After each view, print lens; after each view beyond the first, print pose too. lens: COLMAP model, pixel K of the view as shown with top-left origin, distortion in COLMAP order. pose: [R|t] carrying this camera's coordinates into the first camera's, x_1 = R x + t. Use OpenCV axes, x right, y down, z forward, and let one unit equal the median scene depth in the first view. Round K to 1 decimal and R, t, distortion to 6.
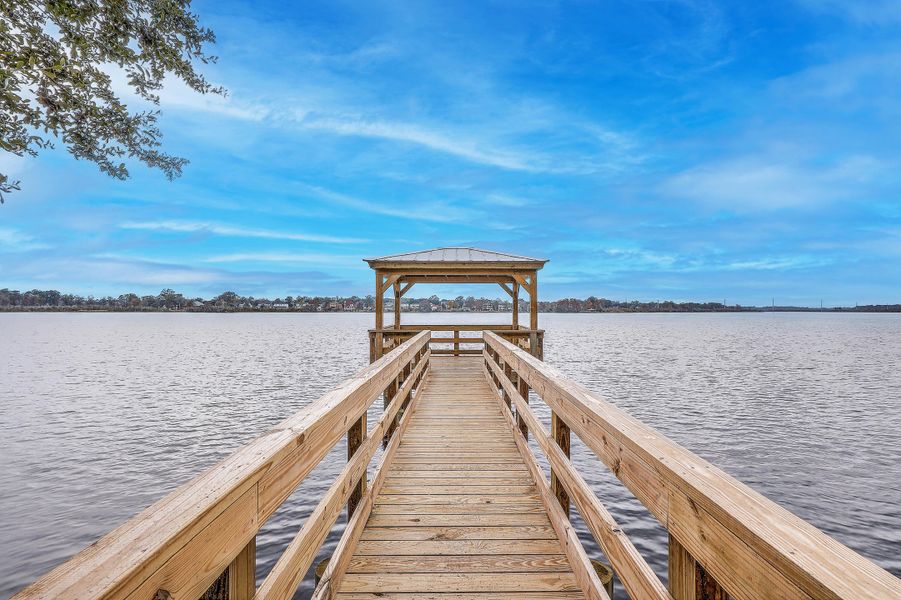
lens RADIAL K [[485.9, 0, 450.5], [0, 485.9, 300.0], [0, 0, 1]] dist [-0.000526, -0.000181]
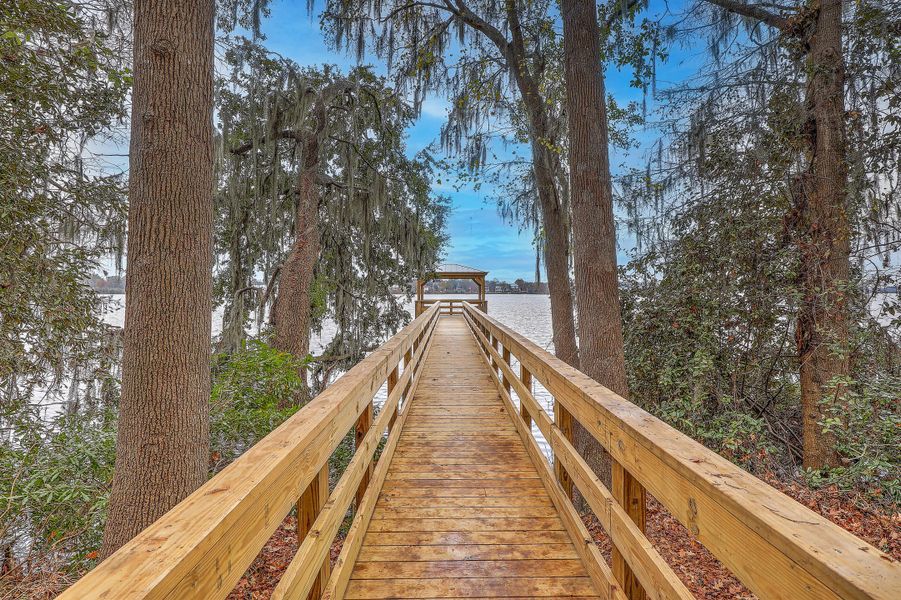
lens RADIAL K [[564.8, 0, 448.2], [0, 564.8, 294.7], [0, 0, 1]] dist [-0.001658, -0.000282]
pose [[0.999611, -0.027725, -0.003160, 0.007284], [0.027762, 0.999540, 0.012231, -0.006260], [0.002819, -0.012314, 0.999920, -1.563600]]
